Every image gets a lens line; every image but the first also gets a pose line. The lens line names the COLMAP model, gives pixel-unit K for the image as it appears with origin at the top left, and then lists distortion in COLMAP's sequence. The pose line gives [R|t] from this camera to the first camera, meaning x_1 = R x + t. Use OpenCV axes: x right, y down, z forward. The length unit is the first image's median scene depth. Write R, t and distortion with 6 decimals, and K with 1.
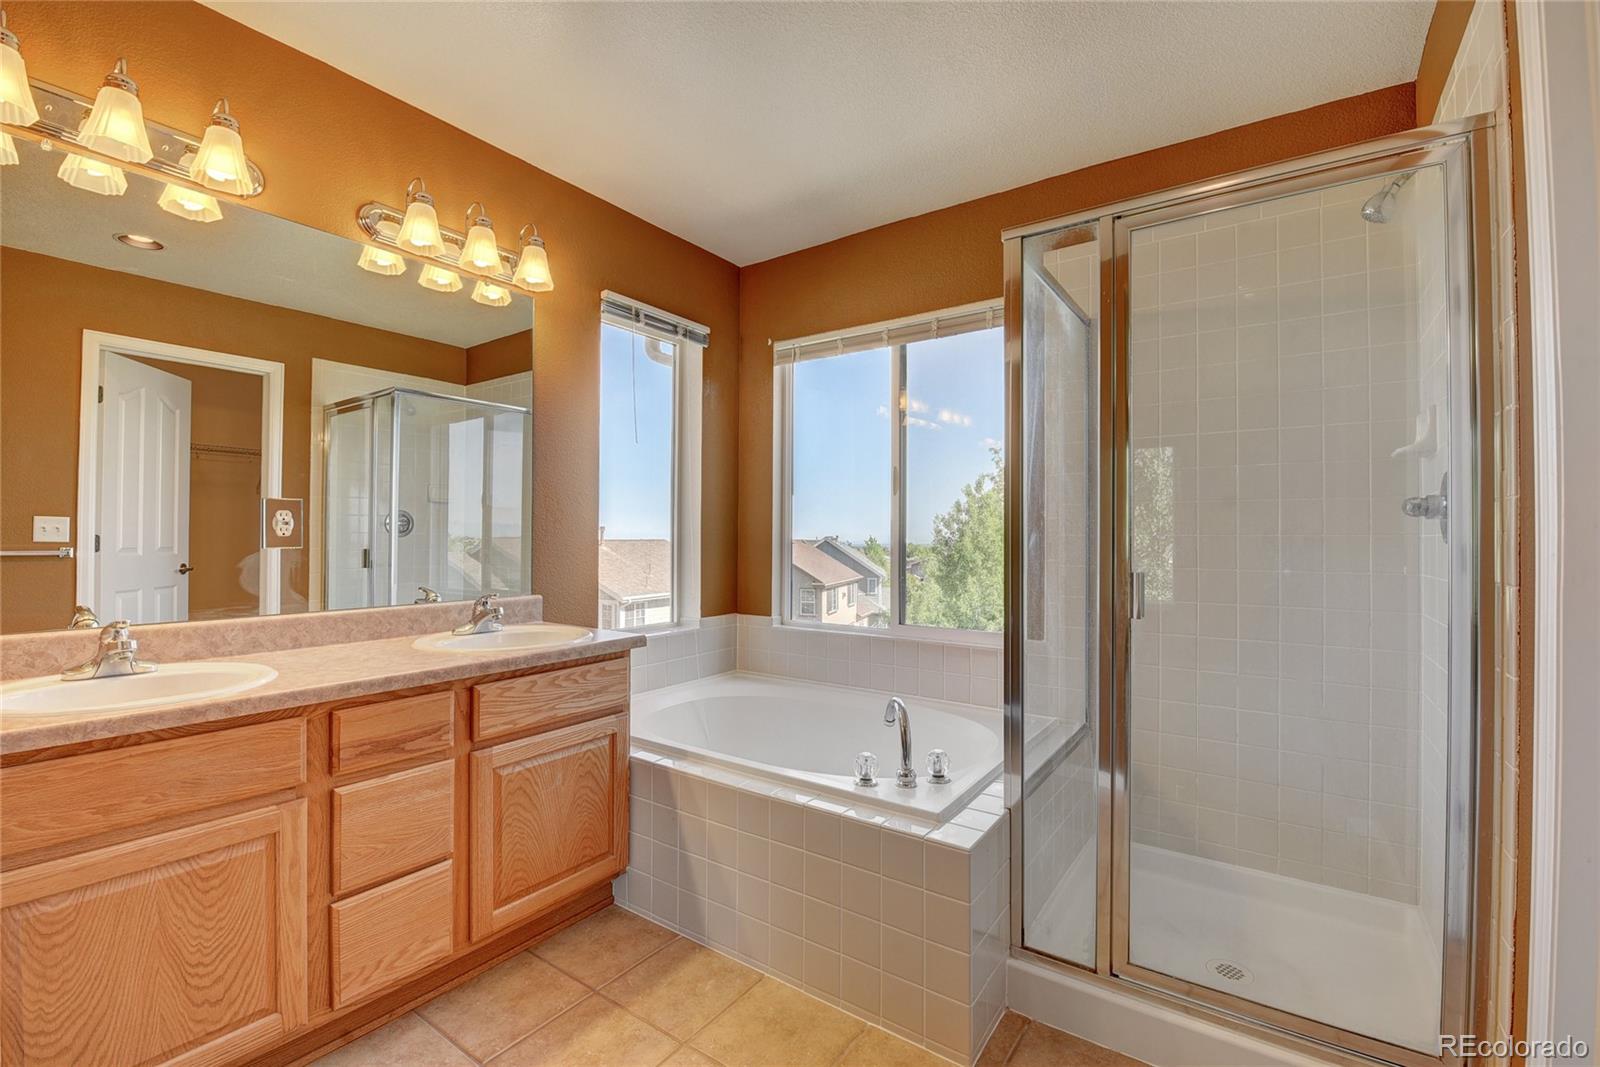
lens RADIAL K [[686.7, 0, 796.1], [0, 686.7, 536.2], [0, 0, 1]] dist [-0.004195, -0.008261]
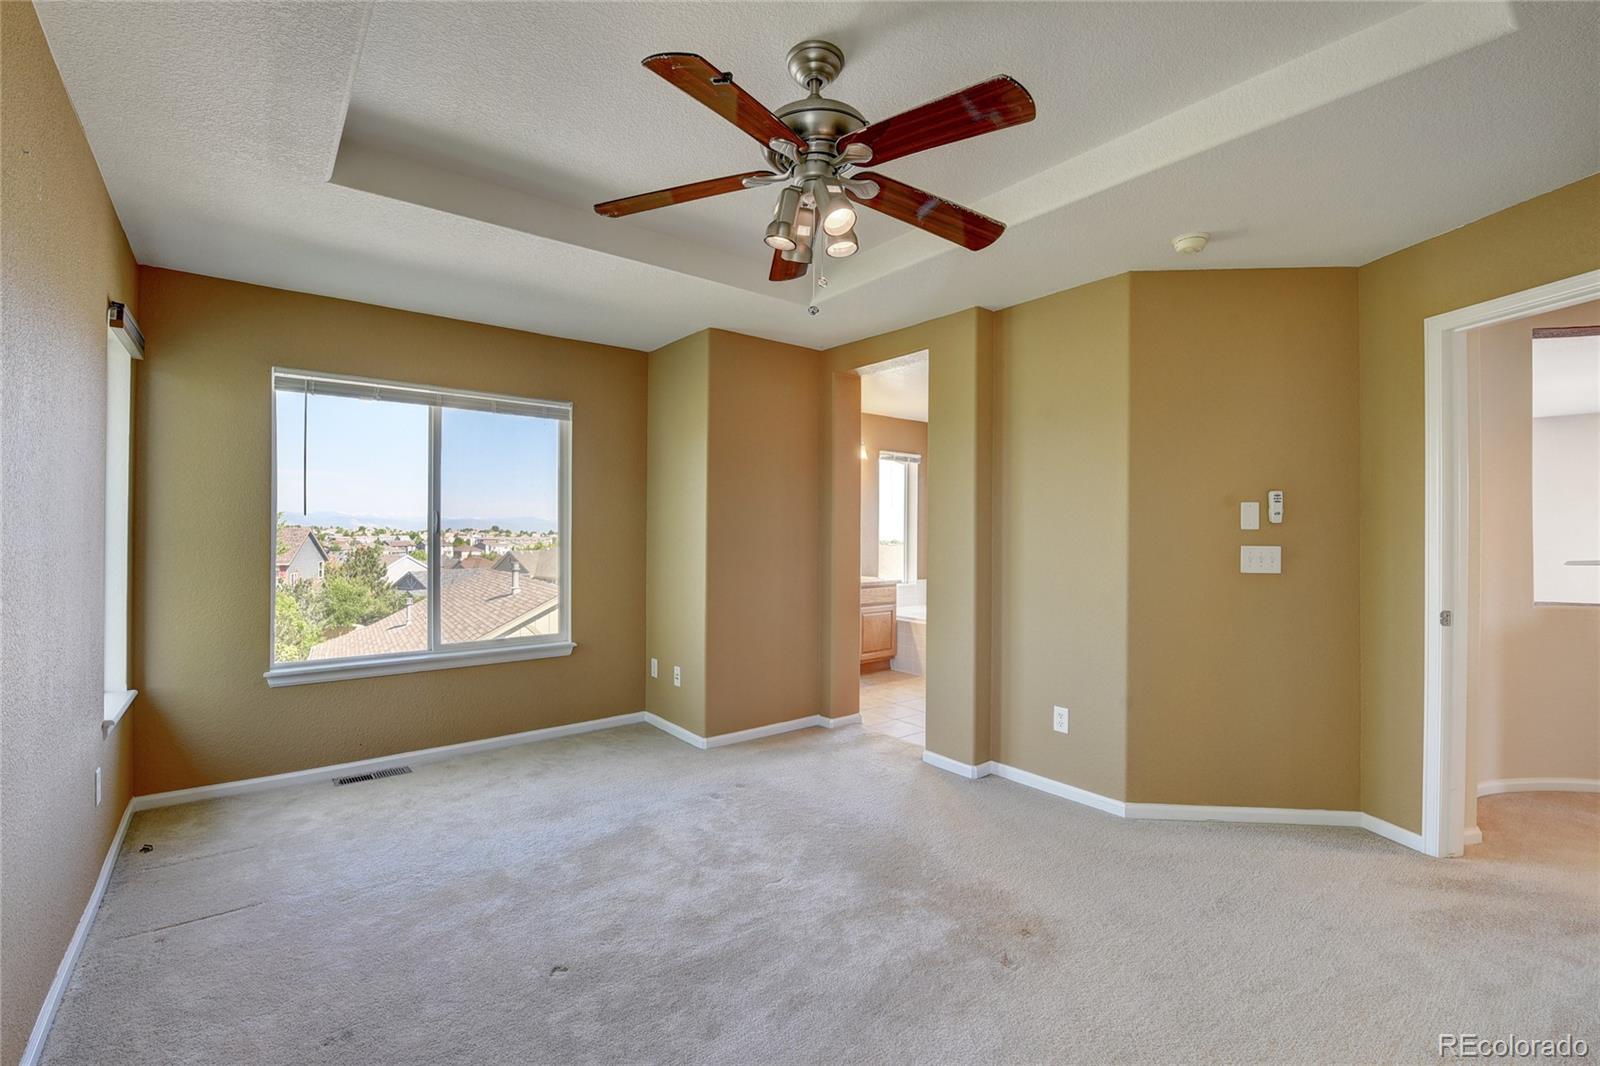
lens RADIAL K [[686.7, 0, 798.5], [0, 686.7, 531.9], [0, 0, 1]] dist [-0.004195, -0.008261]
pose [[0.959160, 0.001382, -0.282862, 0.202164], [0.000577, 0.999976, 0.006840, -0.088075], [0.282865, -0.006724, 0.959136, -2.034626]]
